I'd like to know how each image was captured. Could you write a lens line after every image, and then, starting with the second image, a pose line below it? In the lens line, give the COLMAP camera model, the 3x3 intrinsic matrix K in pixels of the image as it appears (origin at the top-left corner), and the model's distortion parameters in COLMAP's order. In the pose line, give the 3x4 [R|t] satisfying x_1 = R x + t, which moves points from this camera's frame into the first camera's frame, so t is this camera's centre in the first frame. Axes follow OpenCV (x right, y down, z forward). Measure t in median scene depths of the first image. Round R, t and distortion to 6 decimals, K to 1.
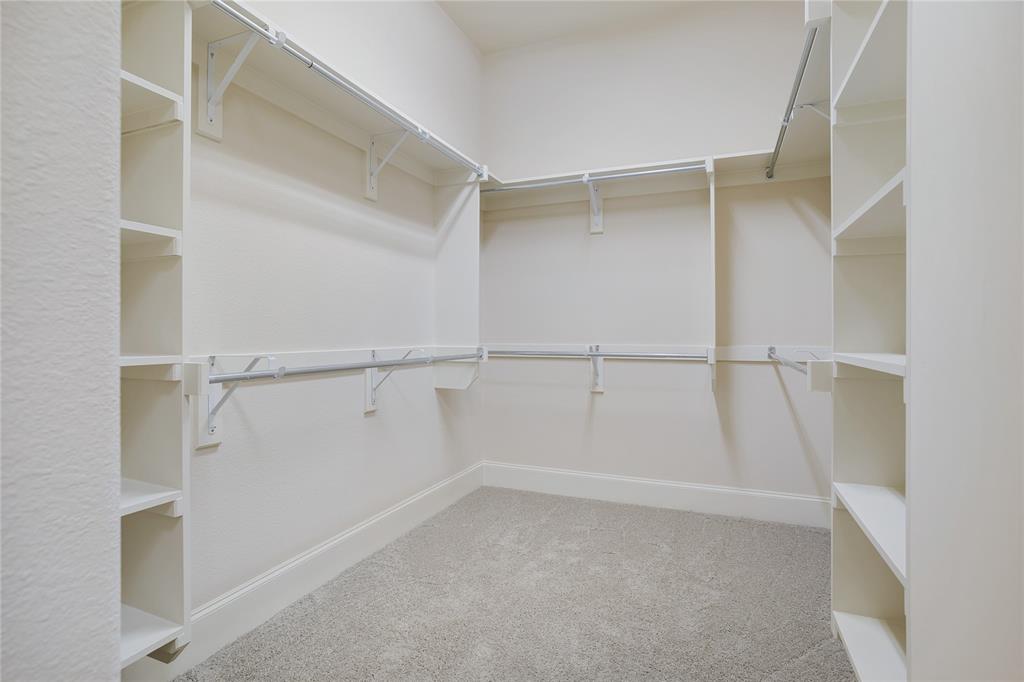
lens RADIAL K [[492.7, 0, 516.0], [0, 492.7, 338.9], [0, 0, 1]] dist [-0.009251, 0.004986]
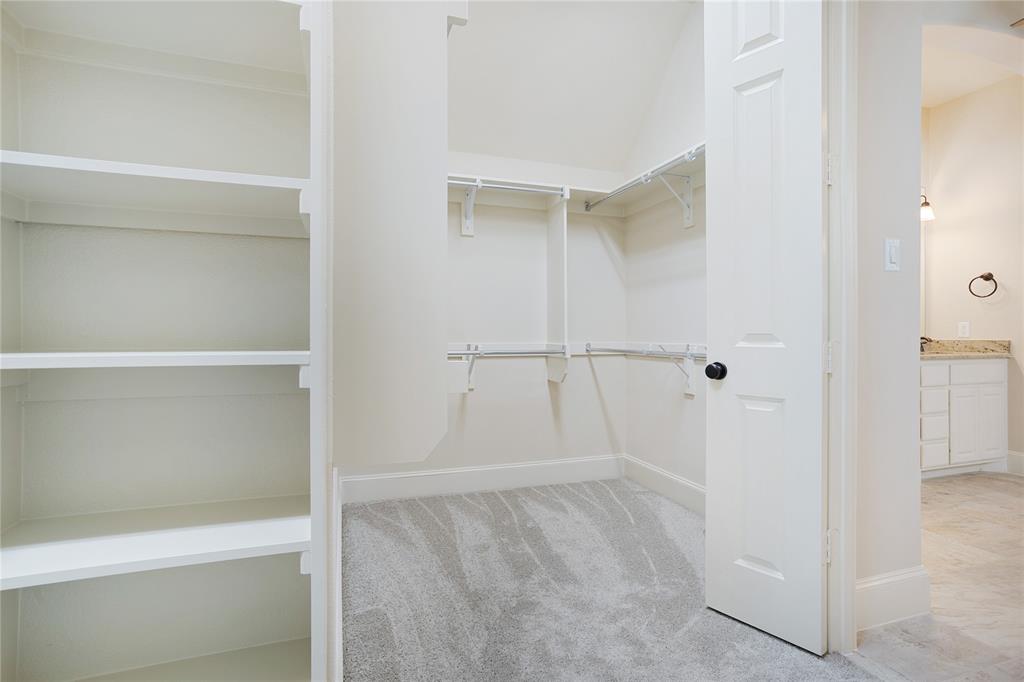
lens RADIAL K [[492.7, 0, 512.0], [0, 492.7, 336.5], [0, 0, 1]] dist [-0.009251, 0.004986]
pose [[0.760552, -0.006115, 0.649248, -0.456745], [0.011251, 0.999930, -0.003761, 0.002351], [-0.649179, 0.010165, 0.760568, 0.157139]]
